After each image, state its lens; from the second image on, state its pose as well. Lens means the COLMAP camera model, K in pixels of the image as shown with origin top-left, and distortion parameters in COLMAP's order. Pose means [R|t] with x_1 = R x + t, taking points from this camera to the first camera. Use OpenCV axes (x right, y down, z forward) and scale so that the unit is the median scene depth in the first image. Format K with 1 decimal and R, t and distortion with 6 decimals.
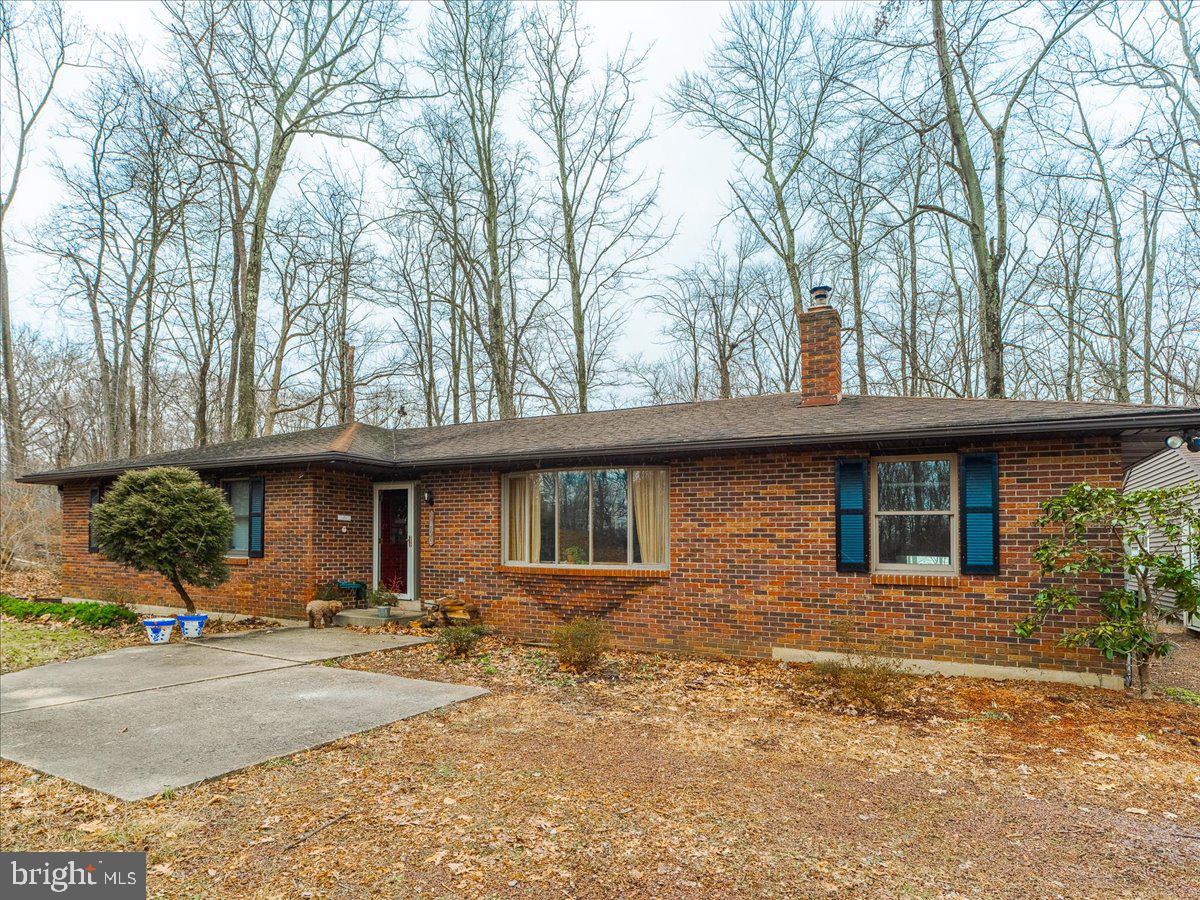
lens RADIAL K [[672.3, 0, 601.2], [0, 672.3, 553.3], [0, 0, 1]] dist [-0.000681, -0.002366]
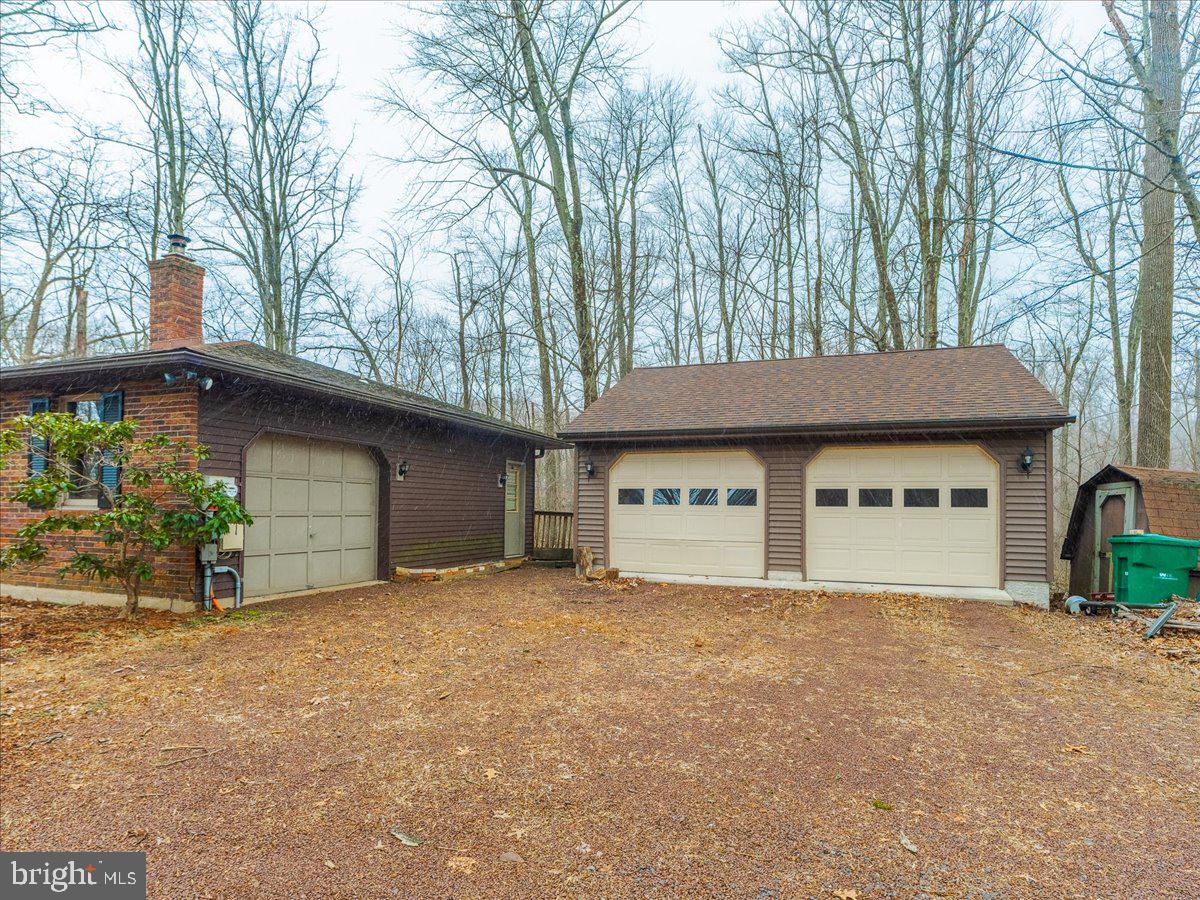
lens RADIAL K [[675.2, 0, 598.5], [0, 675.2, 488.5], [0, 0, 1]] dist [0.003299, -0.000356]
pose [[0.994297, -0.002189, 0.106623, 0.410831], [0.005697, 0.999452, -0.032606, 0.013986], [-0.106493, 0.033027, 0.993765, -0.043894]]
